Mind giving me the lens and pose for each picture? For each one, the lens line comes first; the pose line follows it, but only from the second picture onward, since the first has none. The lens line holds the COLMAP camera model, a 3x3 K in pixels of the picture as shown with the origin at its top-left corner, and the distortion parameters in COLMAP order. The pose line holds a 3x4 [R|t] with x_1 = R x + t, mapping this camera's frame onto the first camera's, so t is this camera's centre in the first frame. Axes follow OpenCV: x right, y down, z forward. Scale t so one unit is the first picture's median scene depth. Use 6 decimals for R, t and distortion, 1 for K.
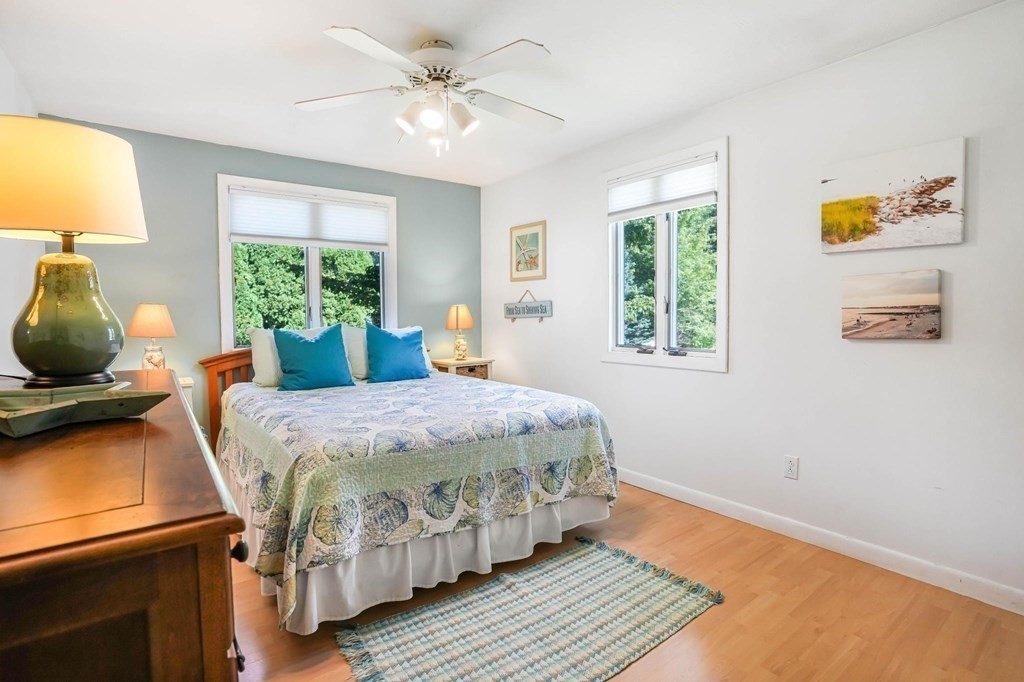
lens RADIAL K [[499.1, 0, 509.0], [0, 499.1, 323.1], [0, 0, 1]] dist [-0.075924, 0.035039]
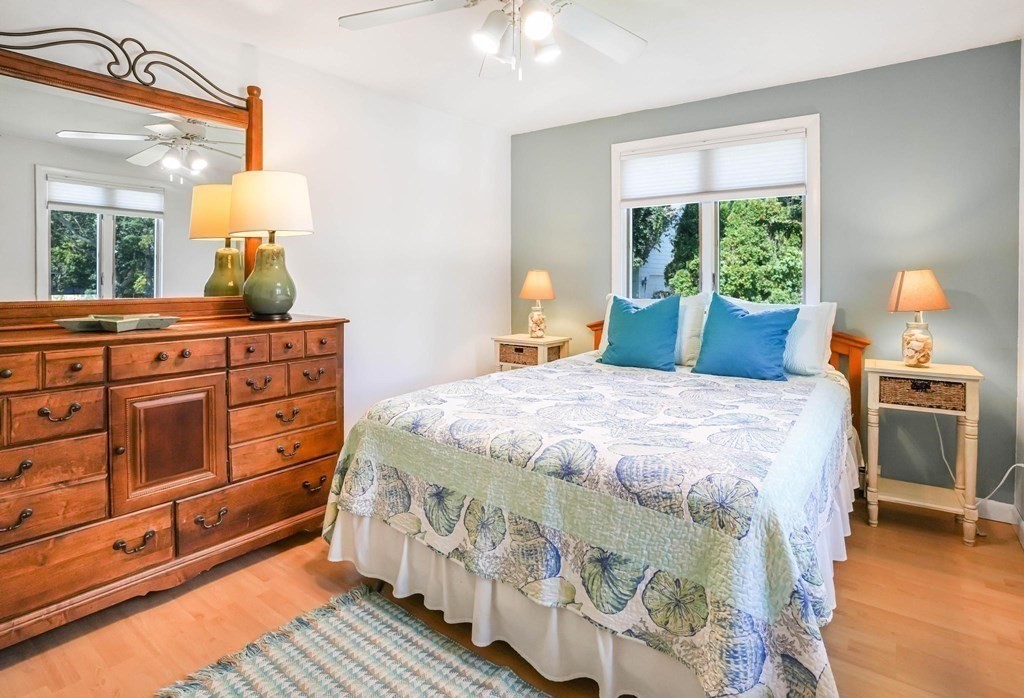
lens RADIAL K [[536.4, 0, 512.0], [0, 536.4, 271.9], [0, 0, 1]] dist [-0.048094, 0.000795]
pose [[0.276046, -0.012335, -0.961065, 0.686196], [-0.026685, 0.999434, -0.020492, -0.016227], [0.960774, 0.031303, 0.275561, 0.799111]]
